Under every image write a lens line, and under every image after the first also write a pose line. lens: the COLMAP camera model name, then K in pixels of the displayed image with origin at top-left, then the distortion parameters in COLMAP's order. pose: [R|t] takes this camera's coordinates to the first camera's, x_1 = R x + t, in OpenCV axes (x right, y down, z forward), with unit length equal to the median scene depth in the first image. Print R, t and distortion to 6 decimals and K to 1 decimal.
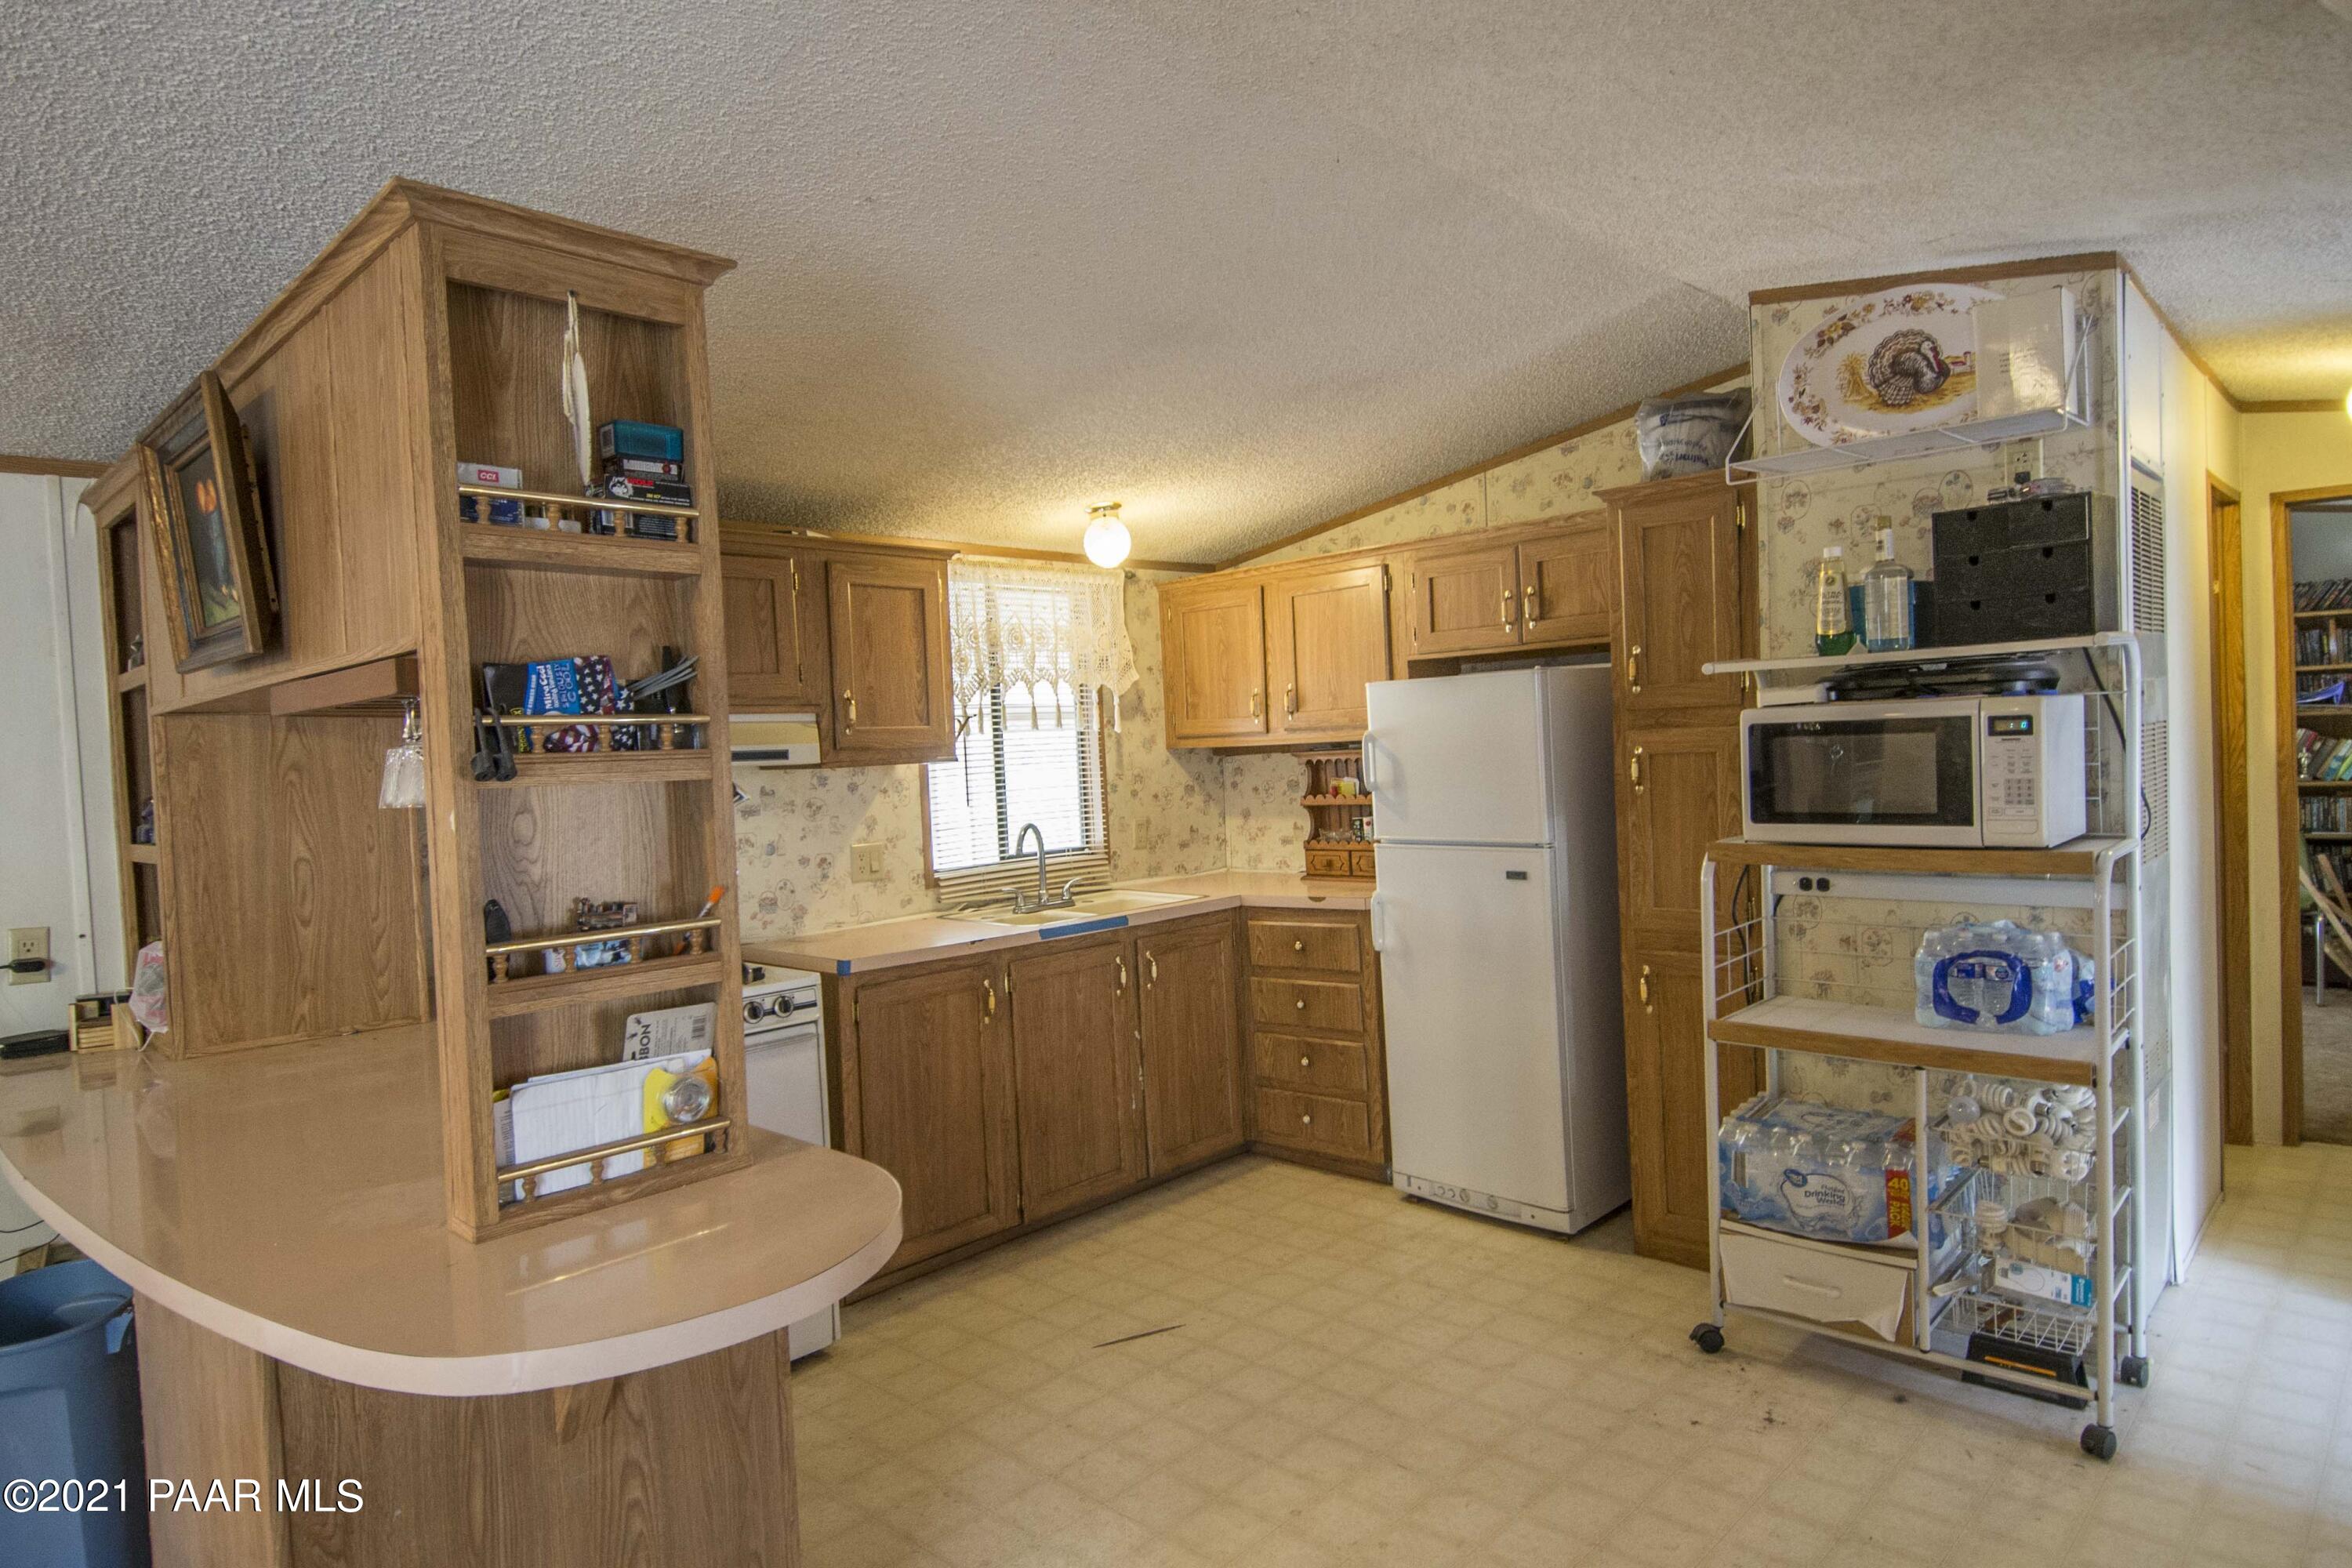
lens RADIAL K [[1317.3, 0, 1176.0], [0, 1317.3, 784.0], [0, 0, 1]] dist [0.000679, -0.000339]
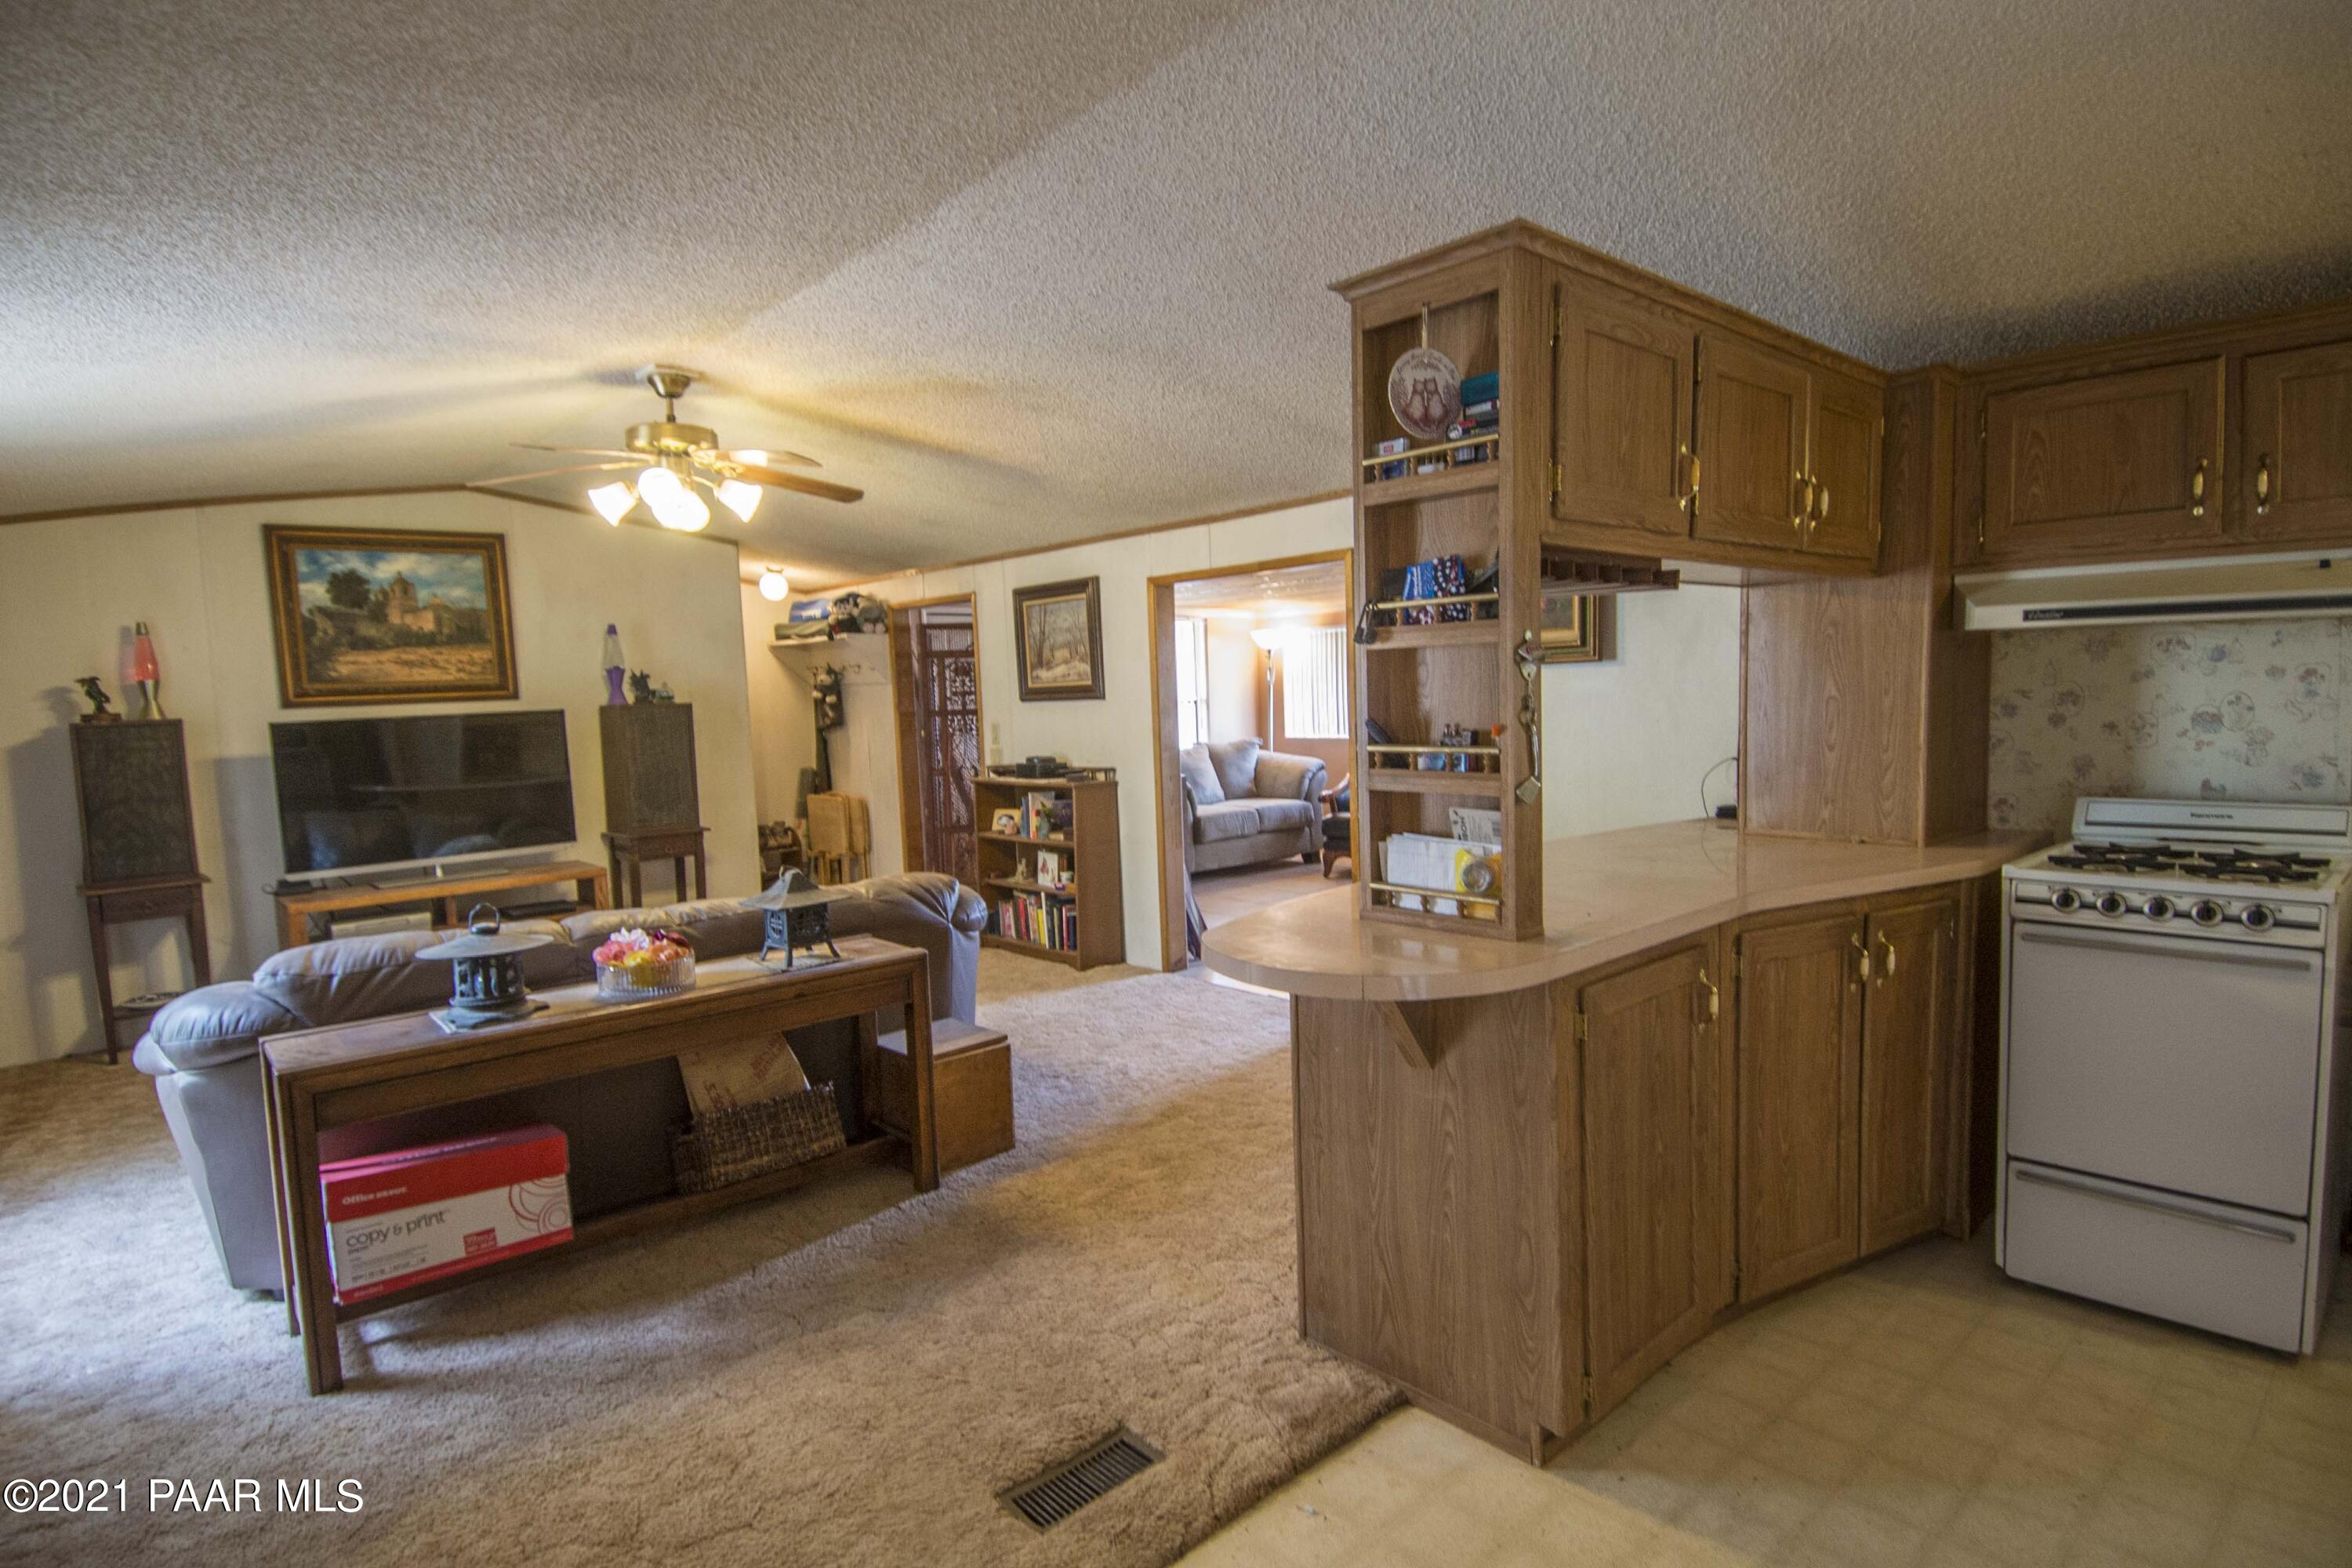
lens RADIAL K [[1184.1, 0, 1176.0], [0, 1184.1, 784.0], [0, 0, 1]] dist [0.001530, 0.000016]
pose [[-0.067080, 0.126212, -0.989733, 0.668576], [0.010289, 0.992002, 0.125804, -0.012047], [0.997695, -0.001745, -0.067842, 0.594832]]
